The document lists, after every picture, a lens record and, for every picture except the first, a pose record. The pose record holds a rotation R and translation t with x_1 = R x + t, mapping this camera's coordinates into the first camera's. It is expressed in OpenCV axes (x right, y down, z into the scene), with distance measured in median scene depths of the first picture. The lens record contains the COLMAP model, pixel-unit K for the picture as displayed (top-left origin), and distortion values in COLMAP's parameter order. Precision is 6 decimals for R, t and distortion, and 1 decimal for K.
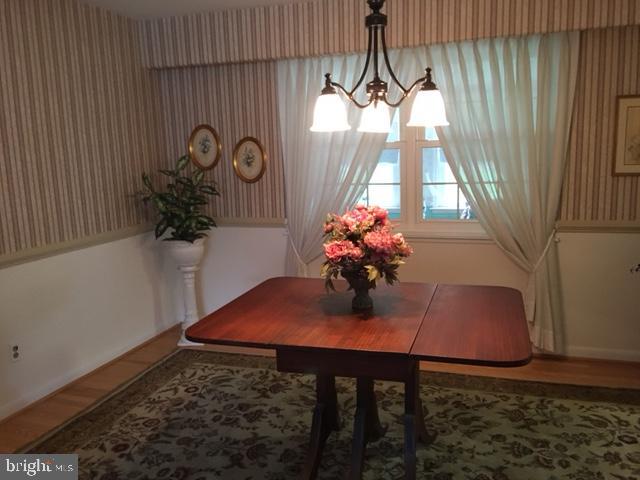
lens RADIAL K [[537.0, 0, 324.0], [0, 537.0, 240.9], [0, 0, 1]] dist [0.063748, -0.041925]
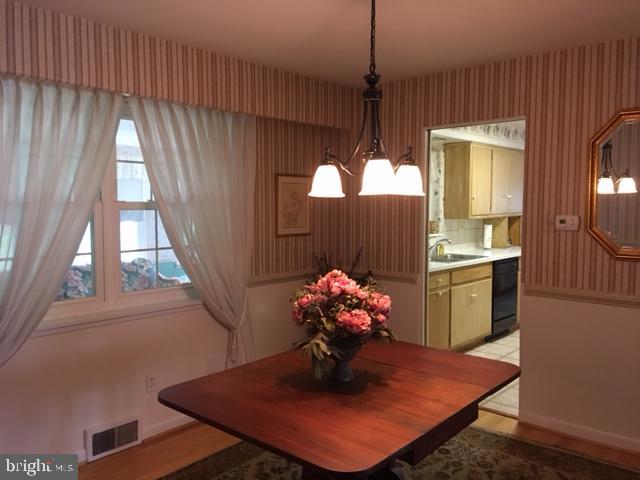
lens RADIAL K [[537.0, 0, 323.2], [0, 537.0, 236.5], [0, 0, 1]] dist [0.063748, -0.041925]
pose [[0.399972, -0.024922, 0.916188, -0.550477], [0.134990, 0.990330, -0.031992, -0.068187], [-0.906532, 0.136473, 0.399469, 0.427140]]
